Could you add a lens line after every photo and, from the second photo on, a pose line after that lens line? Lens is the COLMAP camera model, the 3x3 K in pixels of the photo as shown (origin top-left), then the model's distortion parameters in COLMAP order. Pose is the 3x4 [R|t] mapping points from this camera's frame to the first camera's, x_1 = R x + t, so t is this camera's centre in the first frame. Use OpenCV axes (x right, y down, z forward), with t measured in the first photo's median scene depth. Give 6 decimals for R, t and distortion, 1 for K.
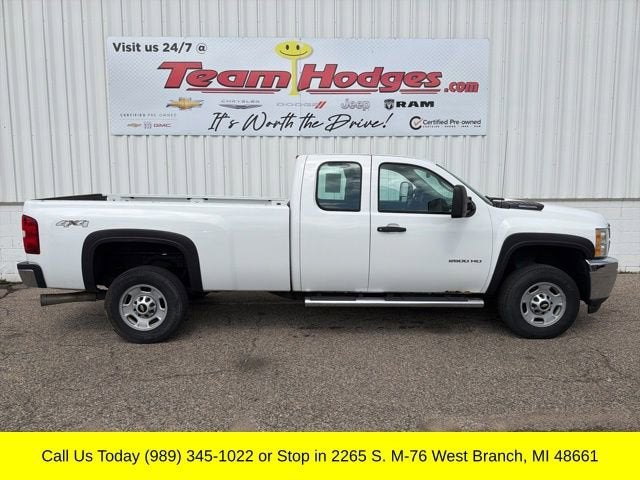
lens RADIAL K [[451.4, 0, 284.2], [0, 451.4, 267.3], [0, 0, 1]] dist [0.062226, -0.045175]
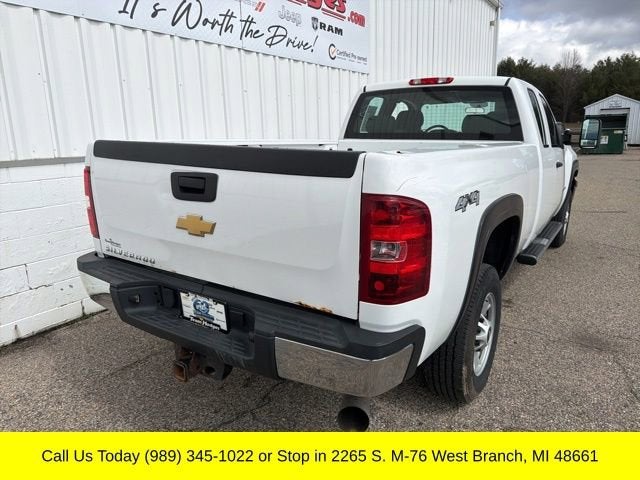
lens RADIAL K [[451.4, 0, 308.4], [0, 451.4, 254.0], [0, 0, 1]] dist [0.062226, -0.045175]
pose [[0.592200, -0.218264, 0.775667, -0.519883], [0.152175, 0.975588, 0.158338, -0.077710], [-0.791291, 0.024269, 0.610958, 0.502509]]
